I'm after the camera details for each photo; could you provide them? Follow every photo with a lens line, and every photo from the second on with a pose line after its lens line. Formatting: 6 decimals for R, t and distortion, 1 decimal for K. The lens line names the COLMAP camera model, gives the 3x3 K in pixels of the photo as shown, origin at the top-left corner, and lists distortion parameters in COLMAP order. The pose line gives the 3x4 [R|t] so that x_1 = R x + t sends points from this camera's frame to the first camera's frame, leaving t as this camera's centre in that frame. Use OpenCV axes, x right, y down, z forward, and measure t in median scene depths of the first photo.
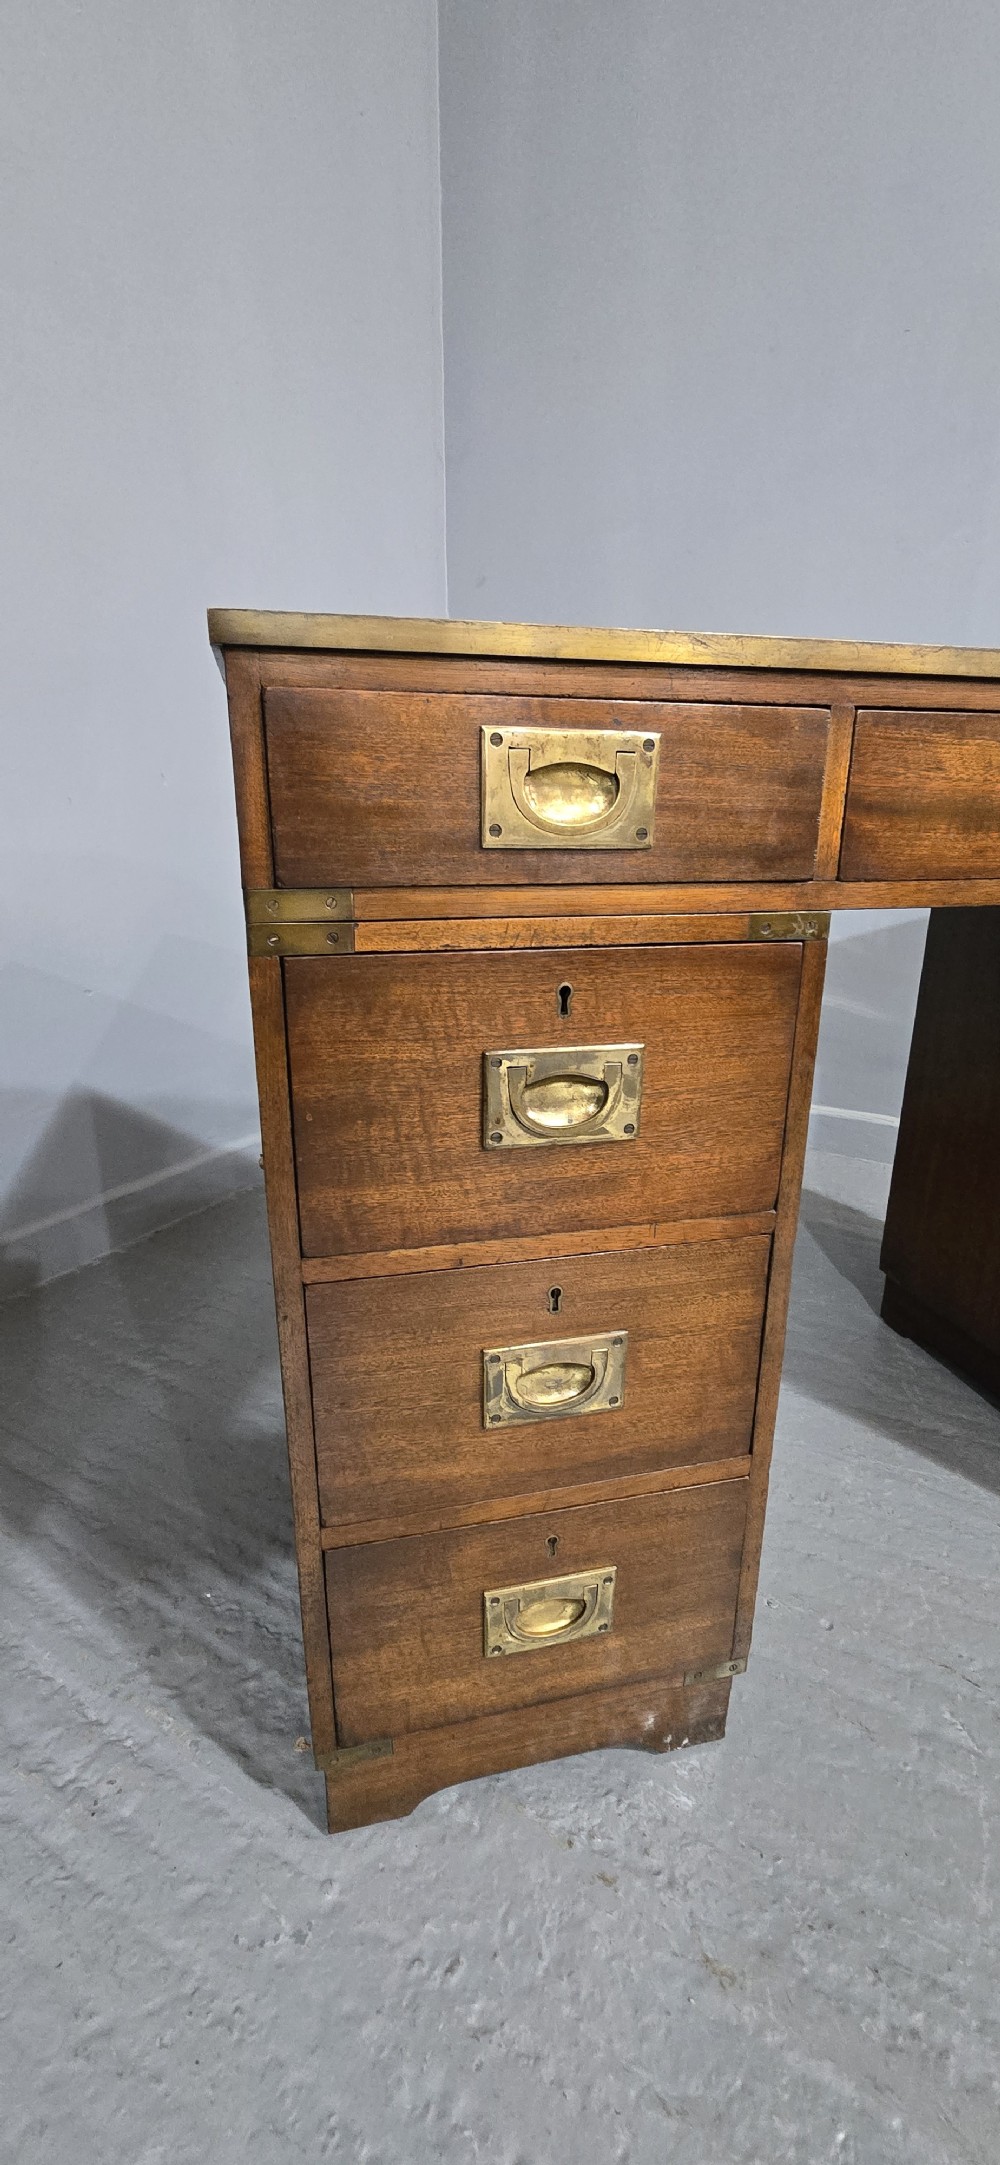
lens RADIAL K [[878.0, 0, 490.8], [0, 878.0, 1096.1], [0, 0, 1]] dist [-0.006117, 0.002714]
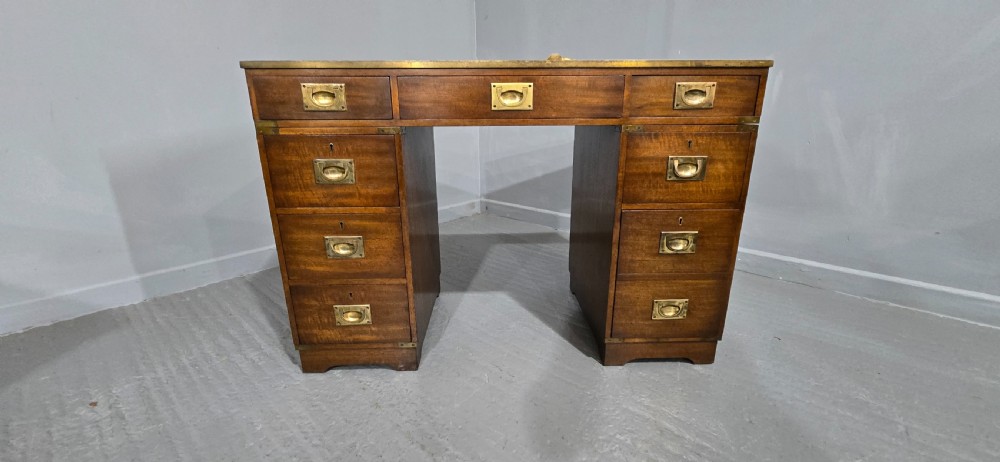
lens RADIAL K [[405.5, 0, 505.7], [0, 405.5, 238.1], [0, 0, 1]] dist [-0.006117, 0.002714]
pose [[0.980895, 0.053425, -0.187057, 1.216952], [-0.052820, 0.998570, 0.008225, 0.249059], [0.187229, 0.001813, 0.982315, -0.703297]]
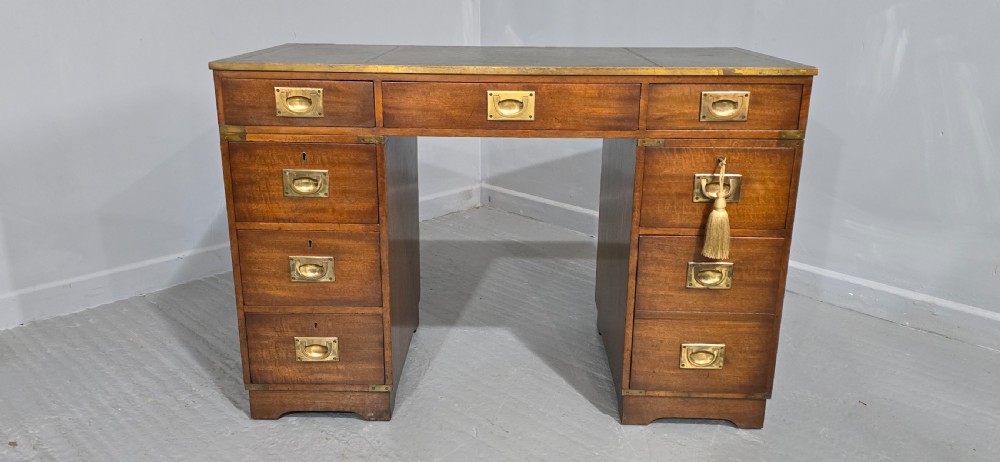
lens RADIAL K [[760.5, 0, 501.1], [0, 760.5, 227.4], [0, 0, 1]] dist [0.062794, -0.063677]
pose [[0.970299, 0.080818, -0.228011, 1.552073], [-0.080767, 0.996687, 0.009571, 0.084271], [0.228029, 0.009129, 0.973611, -1.822807]]
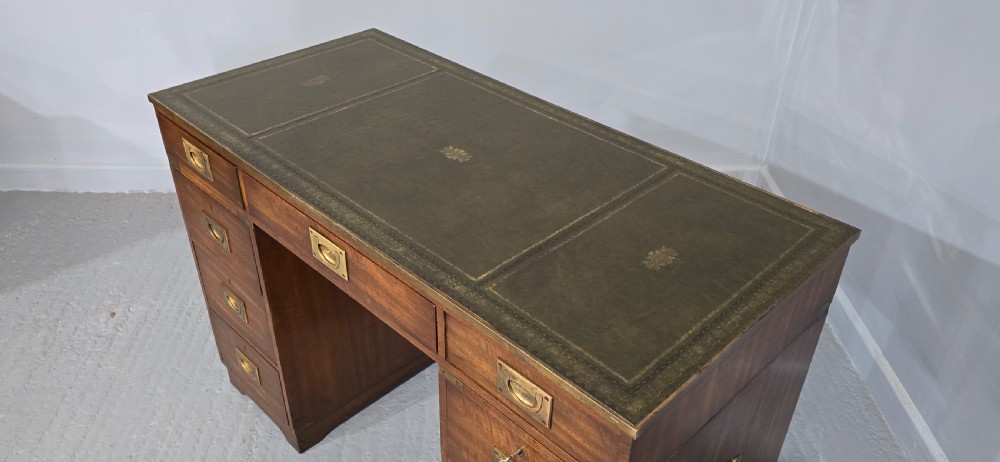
lens RADIAL K [[760.5, 0, 498.7], [0, 760.5, 239.9], [0, 0, 1]] dist [0.062794, -0.063677]
pose [[0.524359, 0.495299, -0.692623, 2.767835], [-0.266376, 0.868007, 0.419055, -1.529816], [0.808759, -0.035237, 0.587083, 0.101775]]
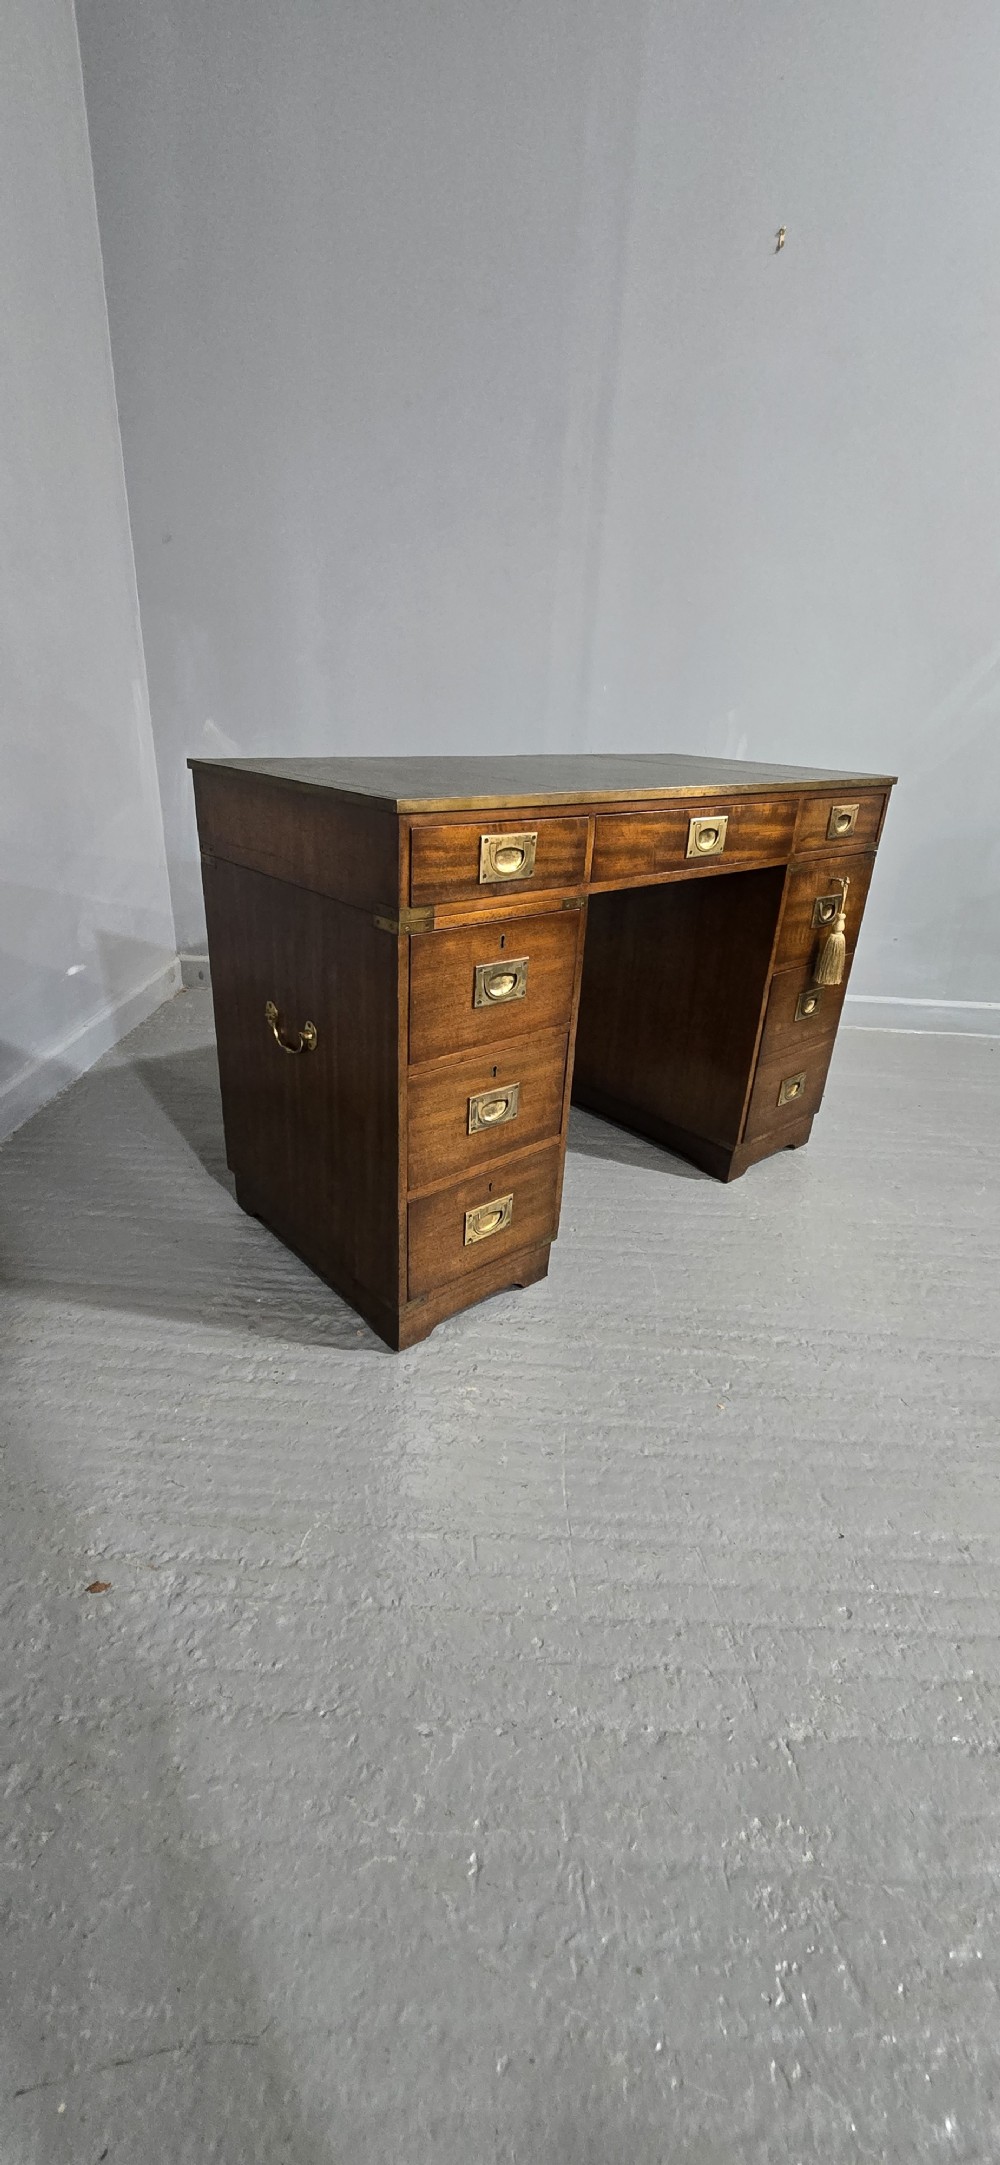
lens RADIAL K [[878.0, 0, 486.2], [0, 878.0, 1091.8], [0, 0, 1]] dist [-0.006117, 0.002714]
pose [[0.886402, -0.156038, 0.435826, -1.004183], [0.094397, 0.982623, 0.159817, -0.088542], [-0.453190, -0.100522, 0.885728, -1.077677]]
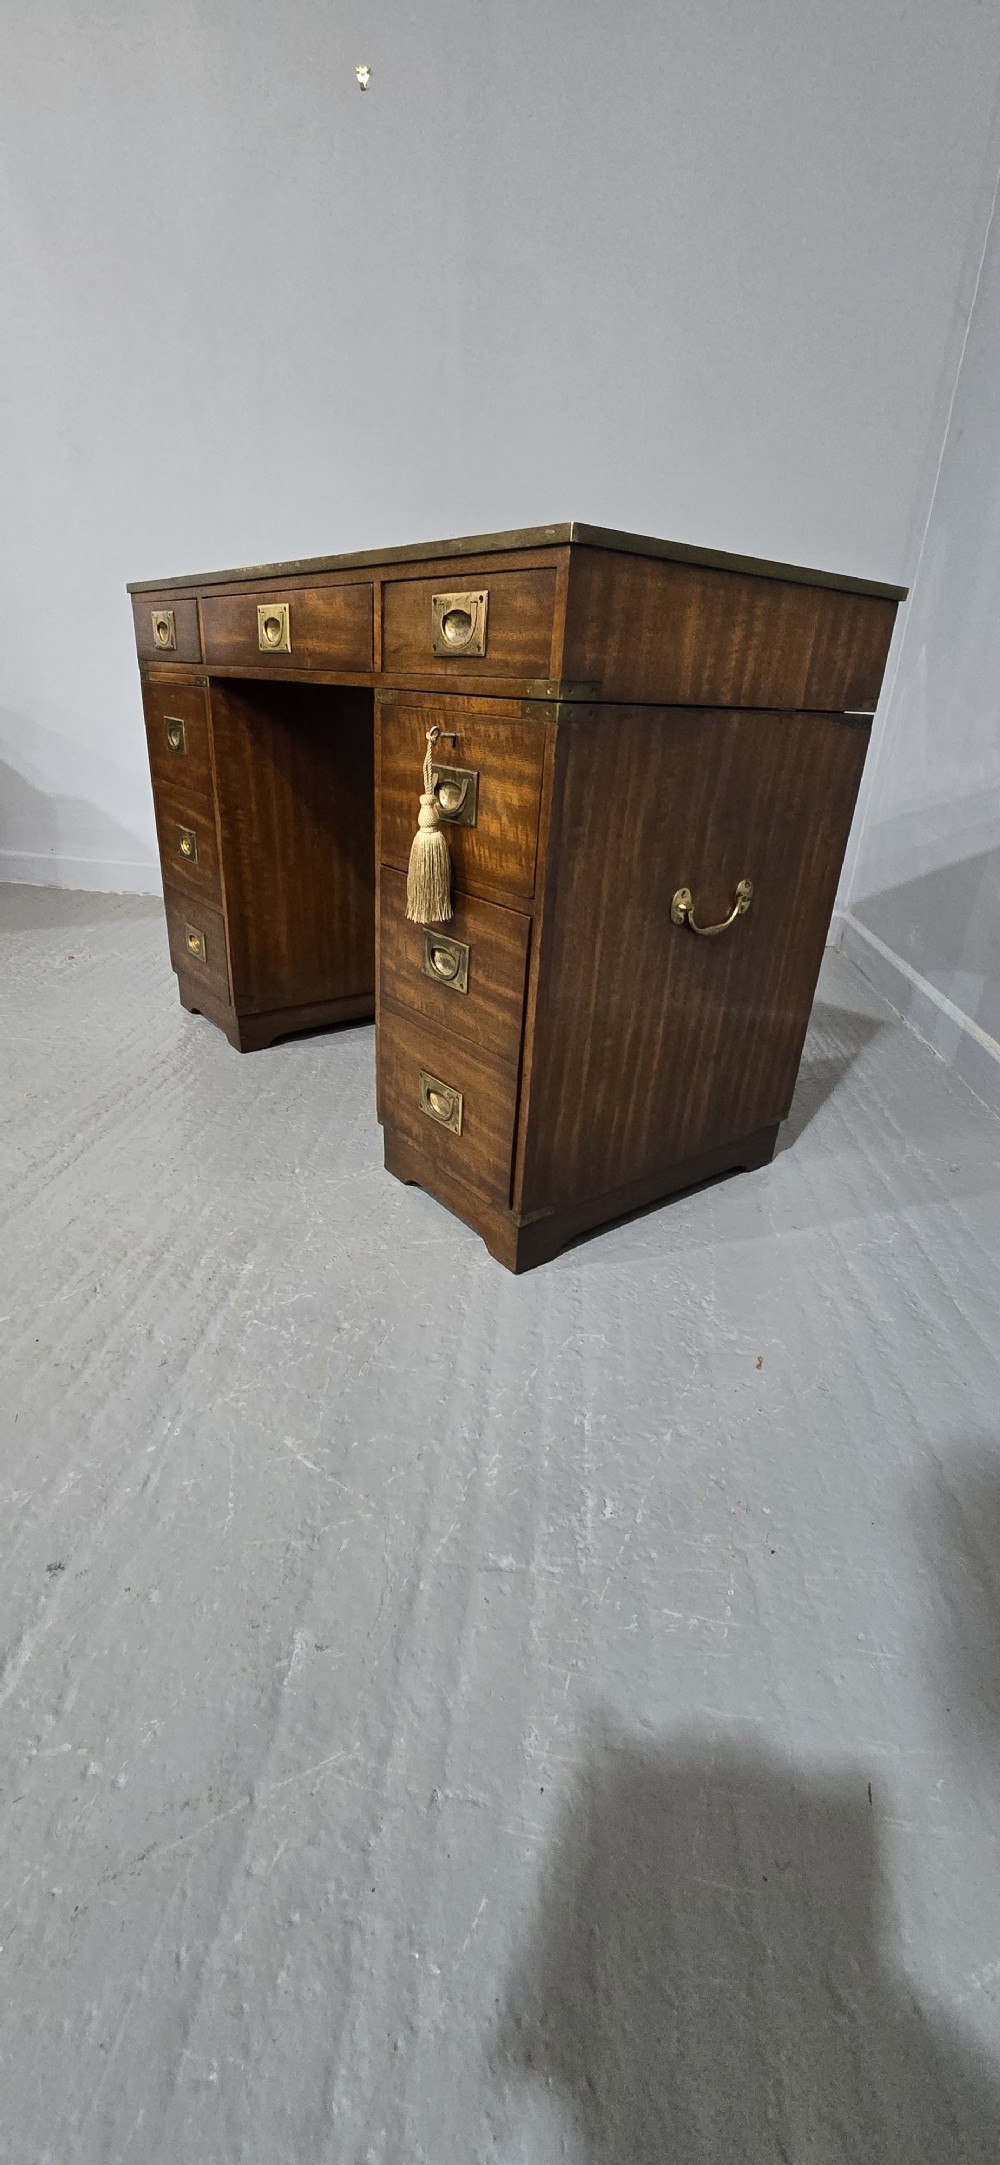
lens RADIAL K [[876.7, 0, 505.8], [0, 876.7, 1097.4], [0, 0, 1]] dist [-0.005330, -0.000088]
pose [[0.426936, 0.408543, -0.806733, 3.523630], [-0.316135, 0.903264, 0.290124, -0.106520], [0.847221, 0.131172, 0.514791, 0.549297]]
